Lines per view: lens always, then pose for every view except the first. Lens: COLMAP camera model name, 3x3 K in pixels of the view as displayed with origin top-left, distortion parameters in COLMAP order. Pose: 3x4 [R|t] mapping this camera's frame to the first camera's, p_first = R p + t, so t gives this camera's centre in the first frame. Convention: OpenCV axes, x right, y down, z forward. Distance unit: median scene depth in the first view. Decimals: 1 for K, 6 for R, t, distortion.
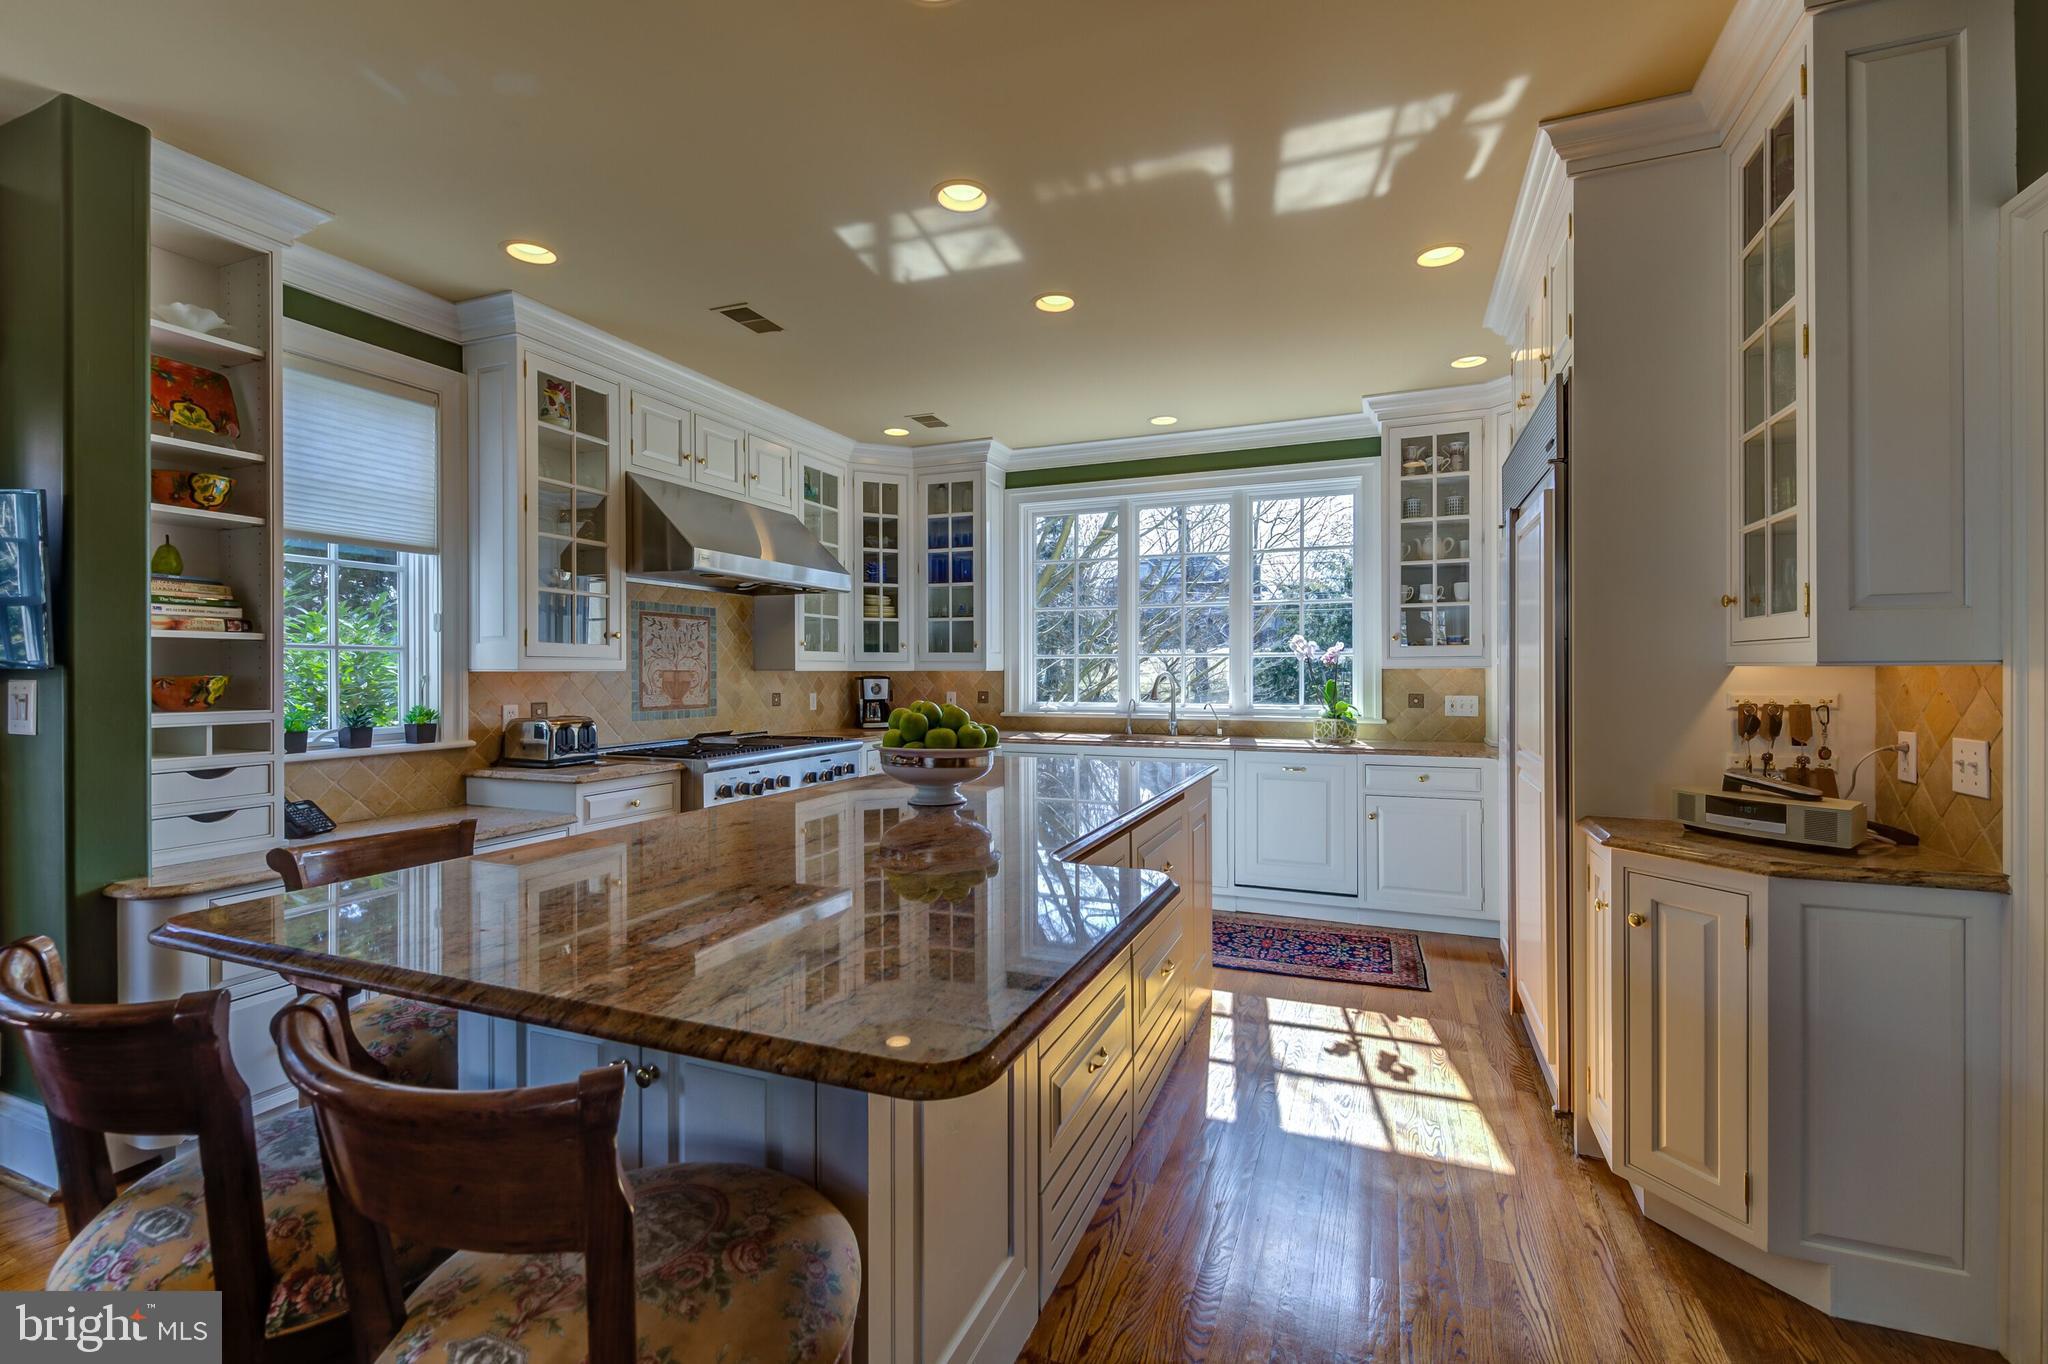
lens RADIAL K [[877.8, 0, 1025.2], [0, 877.8, 665.8], [0, 0, 1]] dist [0.002945, 0.000205]
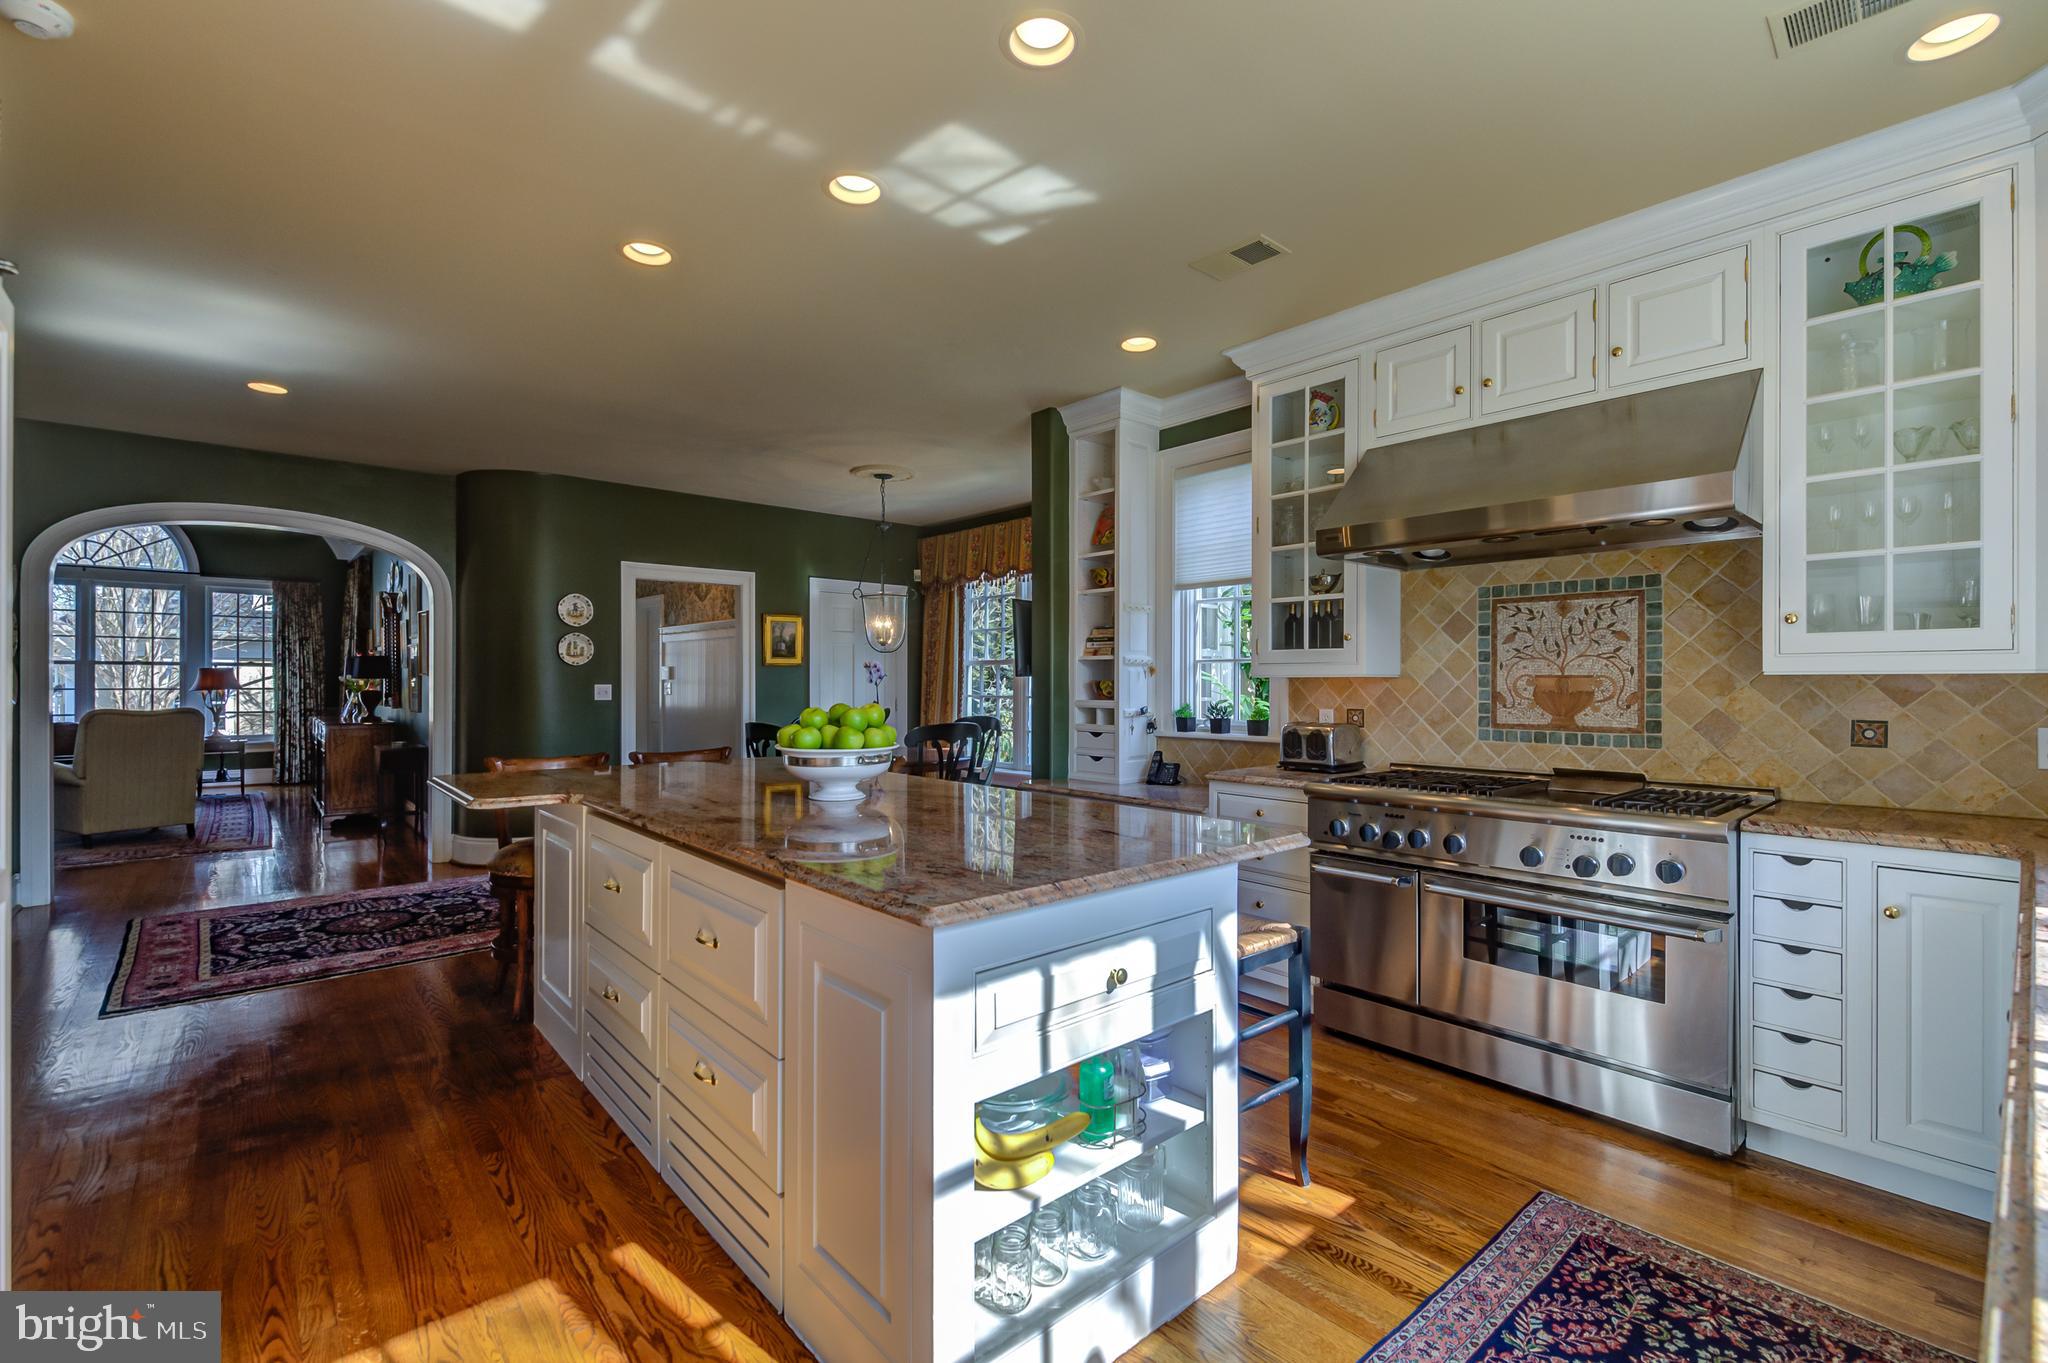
lens RADIAL K [[896.8, 0, 1024.6], [0, 896.8, 686.4], [0, 0, 1]] dist [0.002981, 0.000140]
pose [[-0.484640, 0.010251, -0.874654, 0.505036], [0.011501, 0.999920, 0.005347, 0.006132], [0.874638, -0.007468, -0.484719, 1.134227]]
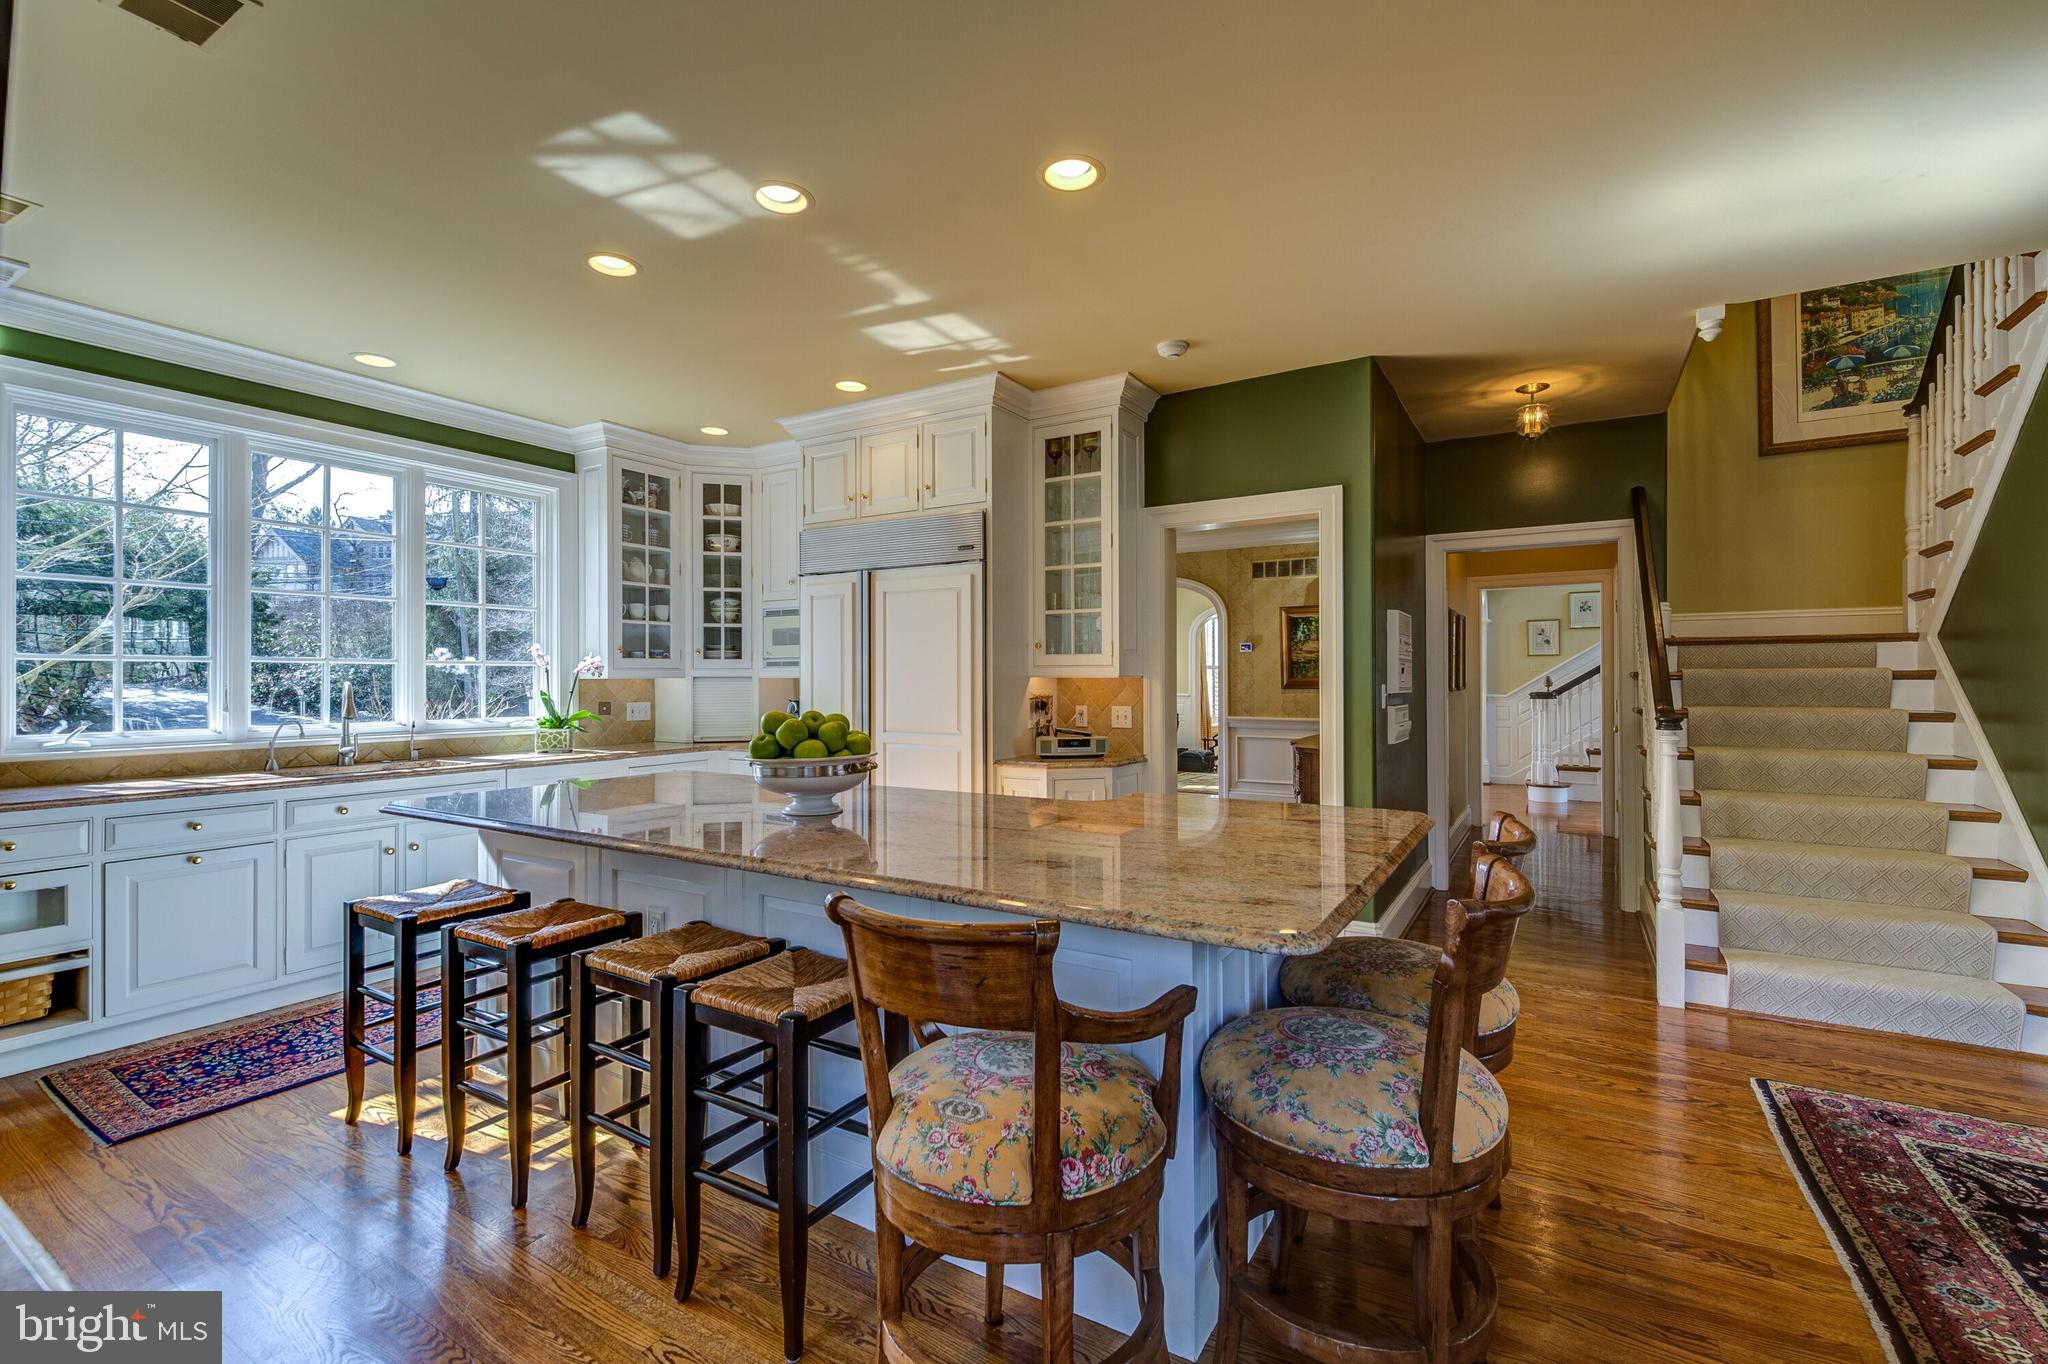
lens RADIAL K [[877.8, 0, 1032.3], [0, 877.8, 667.0], [0, 0, 1]] dist [0.002945, 0.000205]
pose [[0.149741, 0.013171, 0.988637, -0.690108], [-0.003842, 0.999911, -0.012740, 0.000800], [-0.988718, -0.001890, 0.149779, 0.398756]]
